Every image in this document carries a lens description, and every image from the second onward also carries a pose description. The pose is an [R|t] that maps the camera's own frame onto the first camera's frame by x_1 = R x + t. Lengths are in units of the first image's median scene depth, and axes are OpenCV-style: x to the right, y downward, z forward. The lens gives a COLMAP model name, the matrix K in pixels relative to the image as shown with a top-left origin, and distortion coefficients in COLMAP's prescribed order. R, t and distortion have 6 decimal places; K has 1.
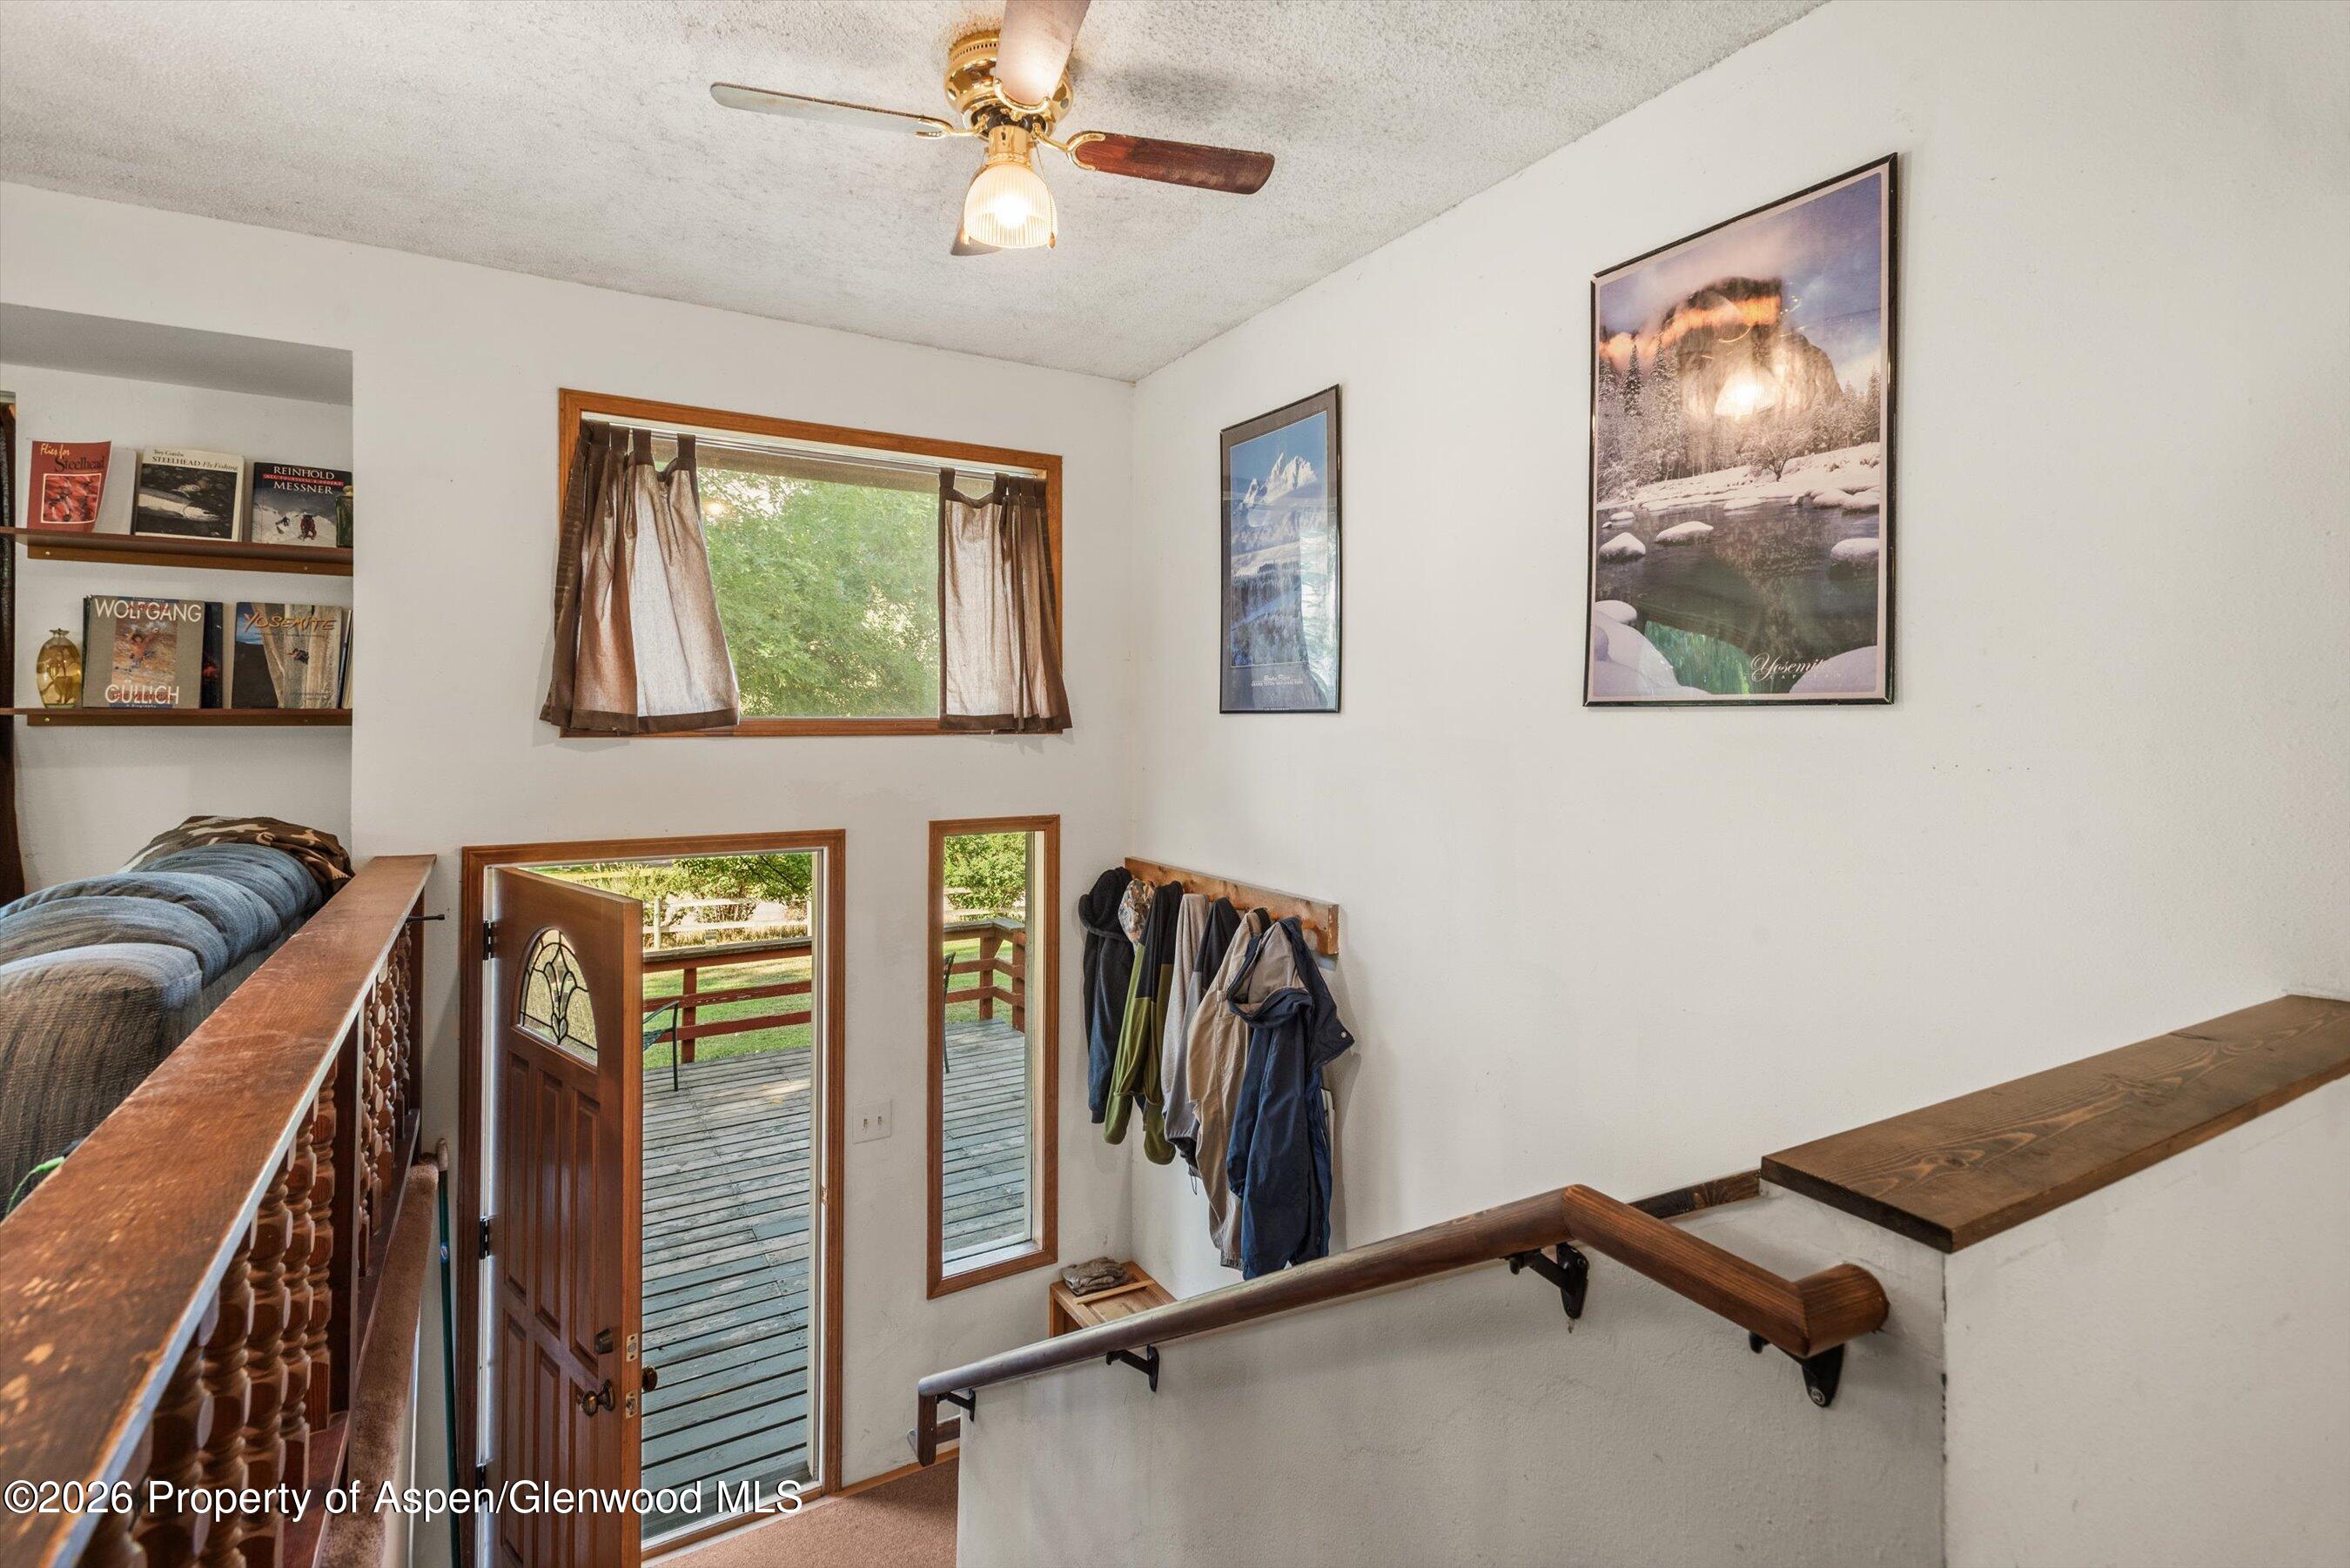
lens RADIAL K [[1098.7, 0, 1184.3], [0, 1098.7, 715.5], [0, 0, 1]] dist [0.017567, -0.005214]
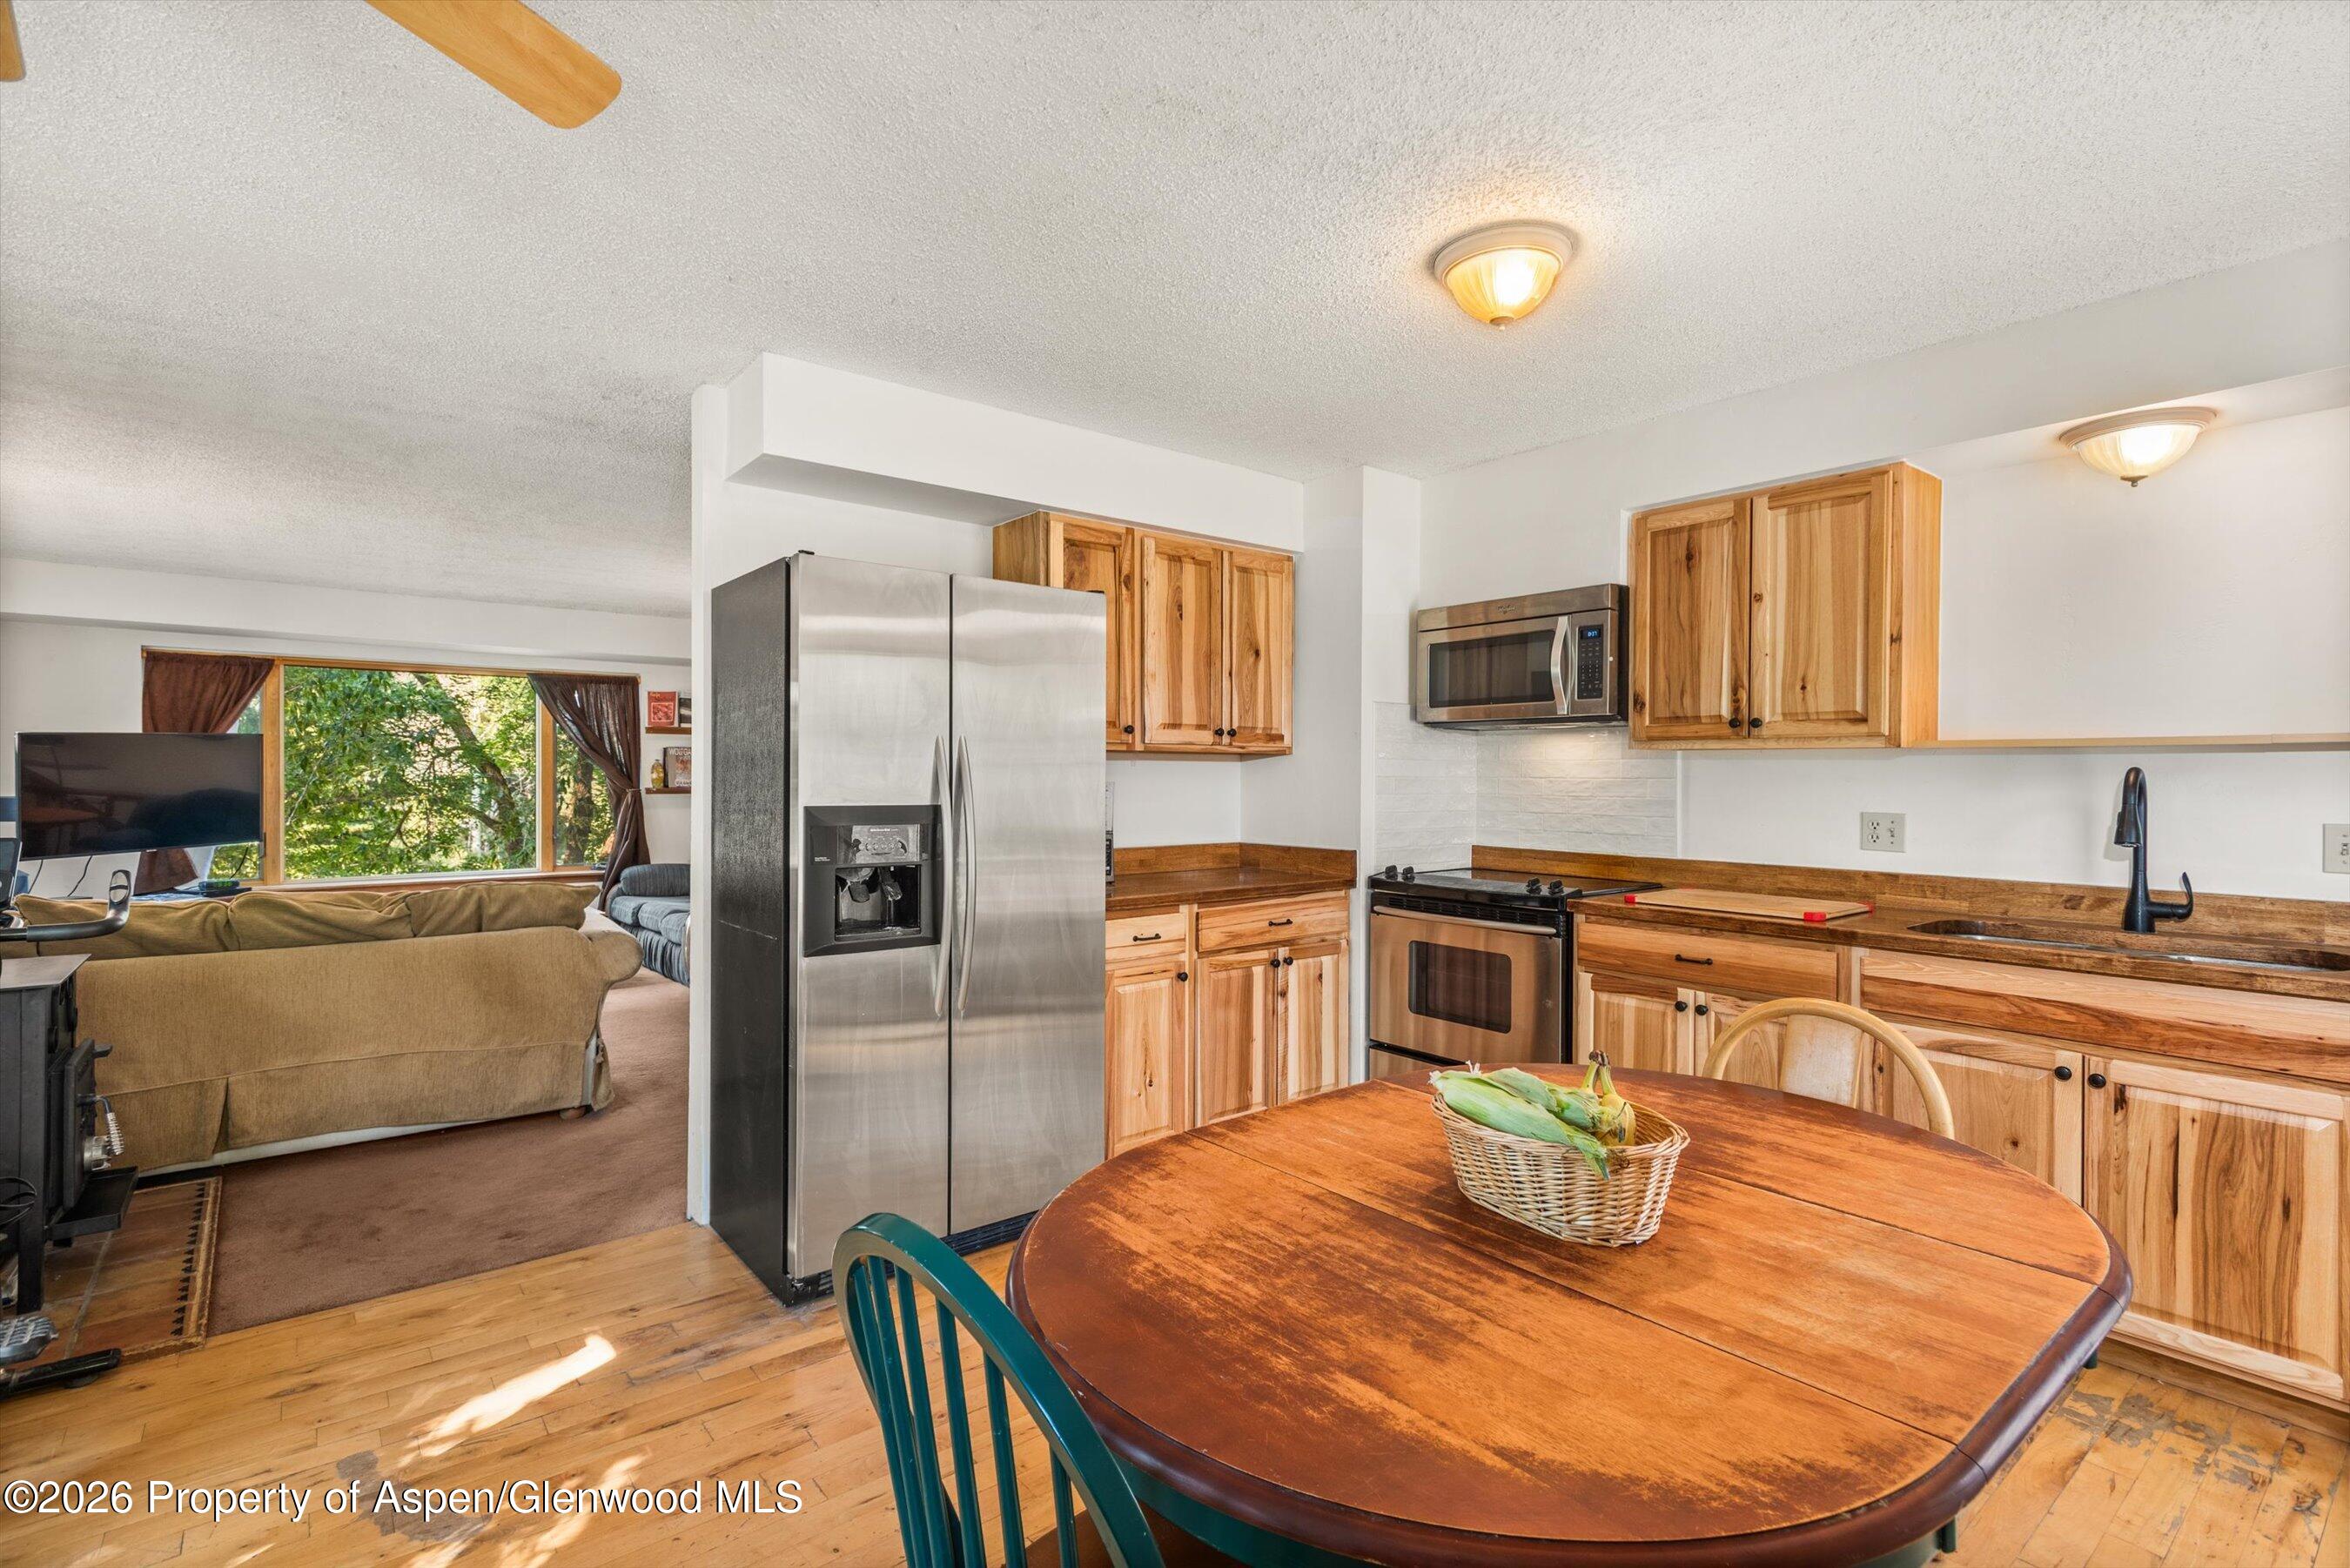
lens RADIAL K [[1098.7, 0, 1174.7], [0, 1098.7, 778.6], [0, 0, 1]] dist [0.017567, -0.005214]
pose [[0.989946, 0.001210, 0.141441, -0.124262], [-0.002430, 0.999961, 0.008450, -0.054796], [-0.141425, -0.008708, 0.989911, -1.839774]]
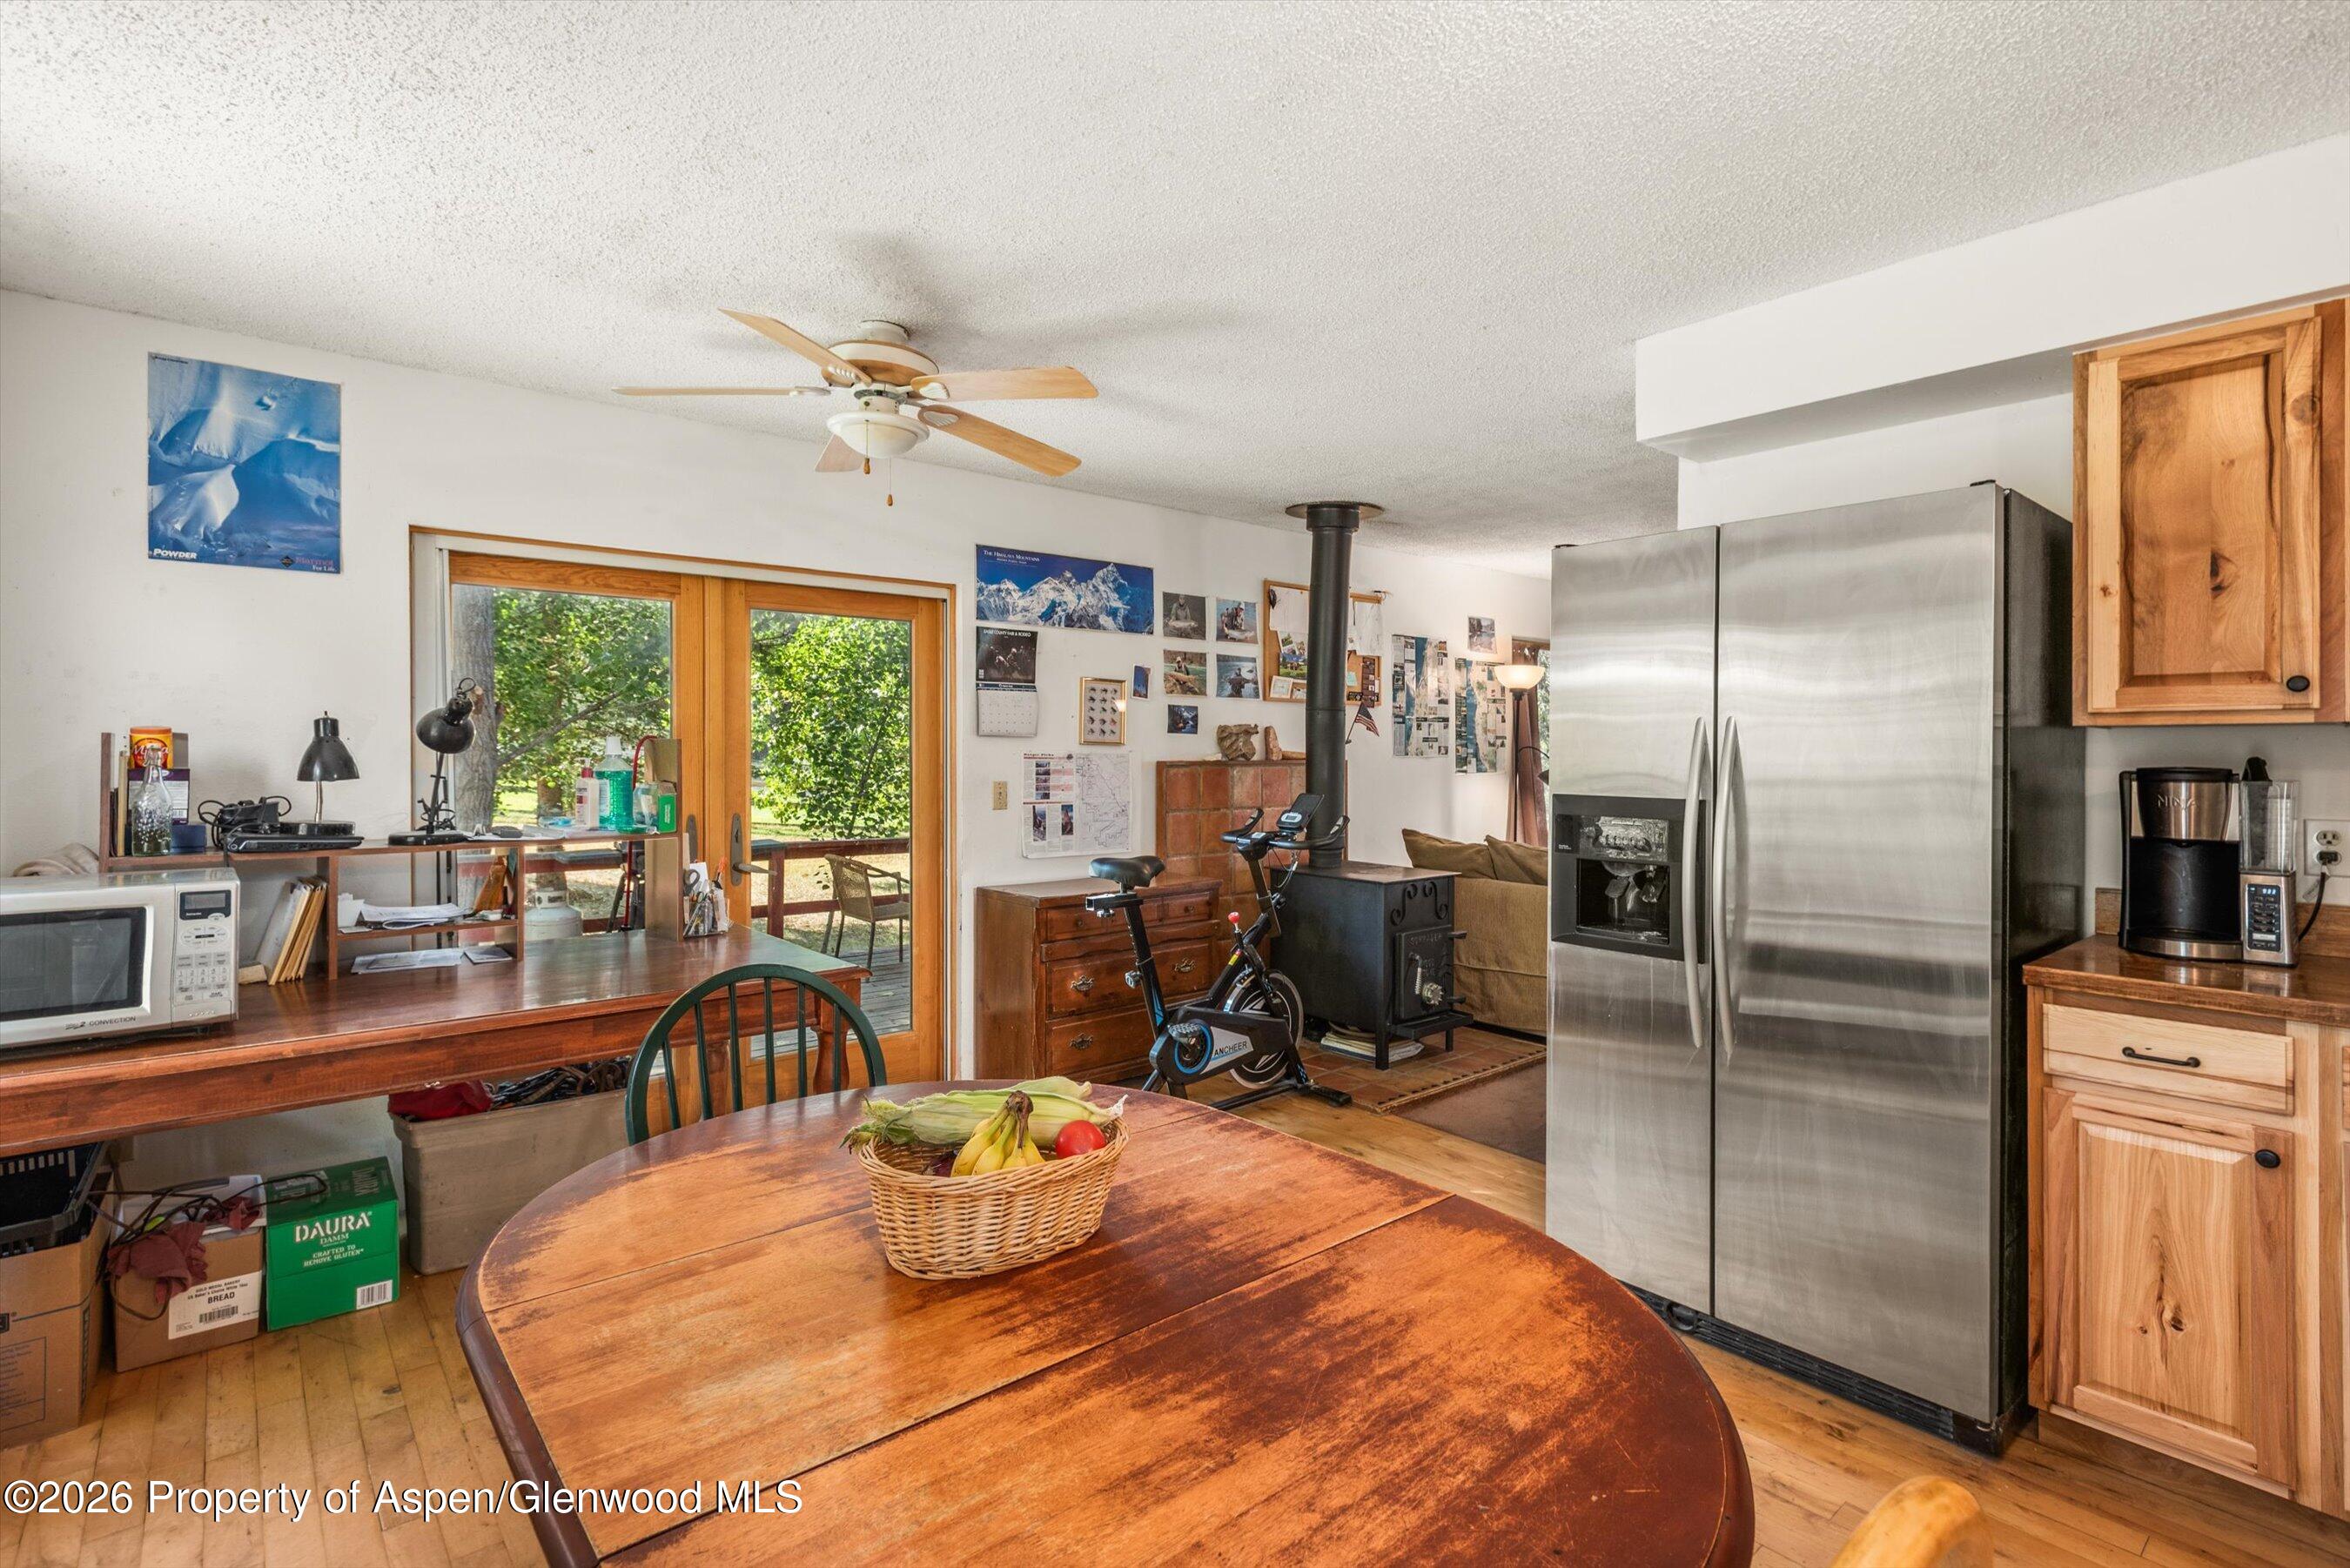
lens RADIAL K [[1098.7, 0, 1150.4], [0, 1098.7, 751.4], [0, 0, 1]] dist [0.017567, -0.005214]
pose [[0.158153, -0.002319, -0.987412, 0.513326], [0.000307, 0.999997, -0.002299, -0.057717], [0.987415, 0.000061, 0.158153, -1.422437]]
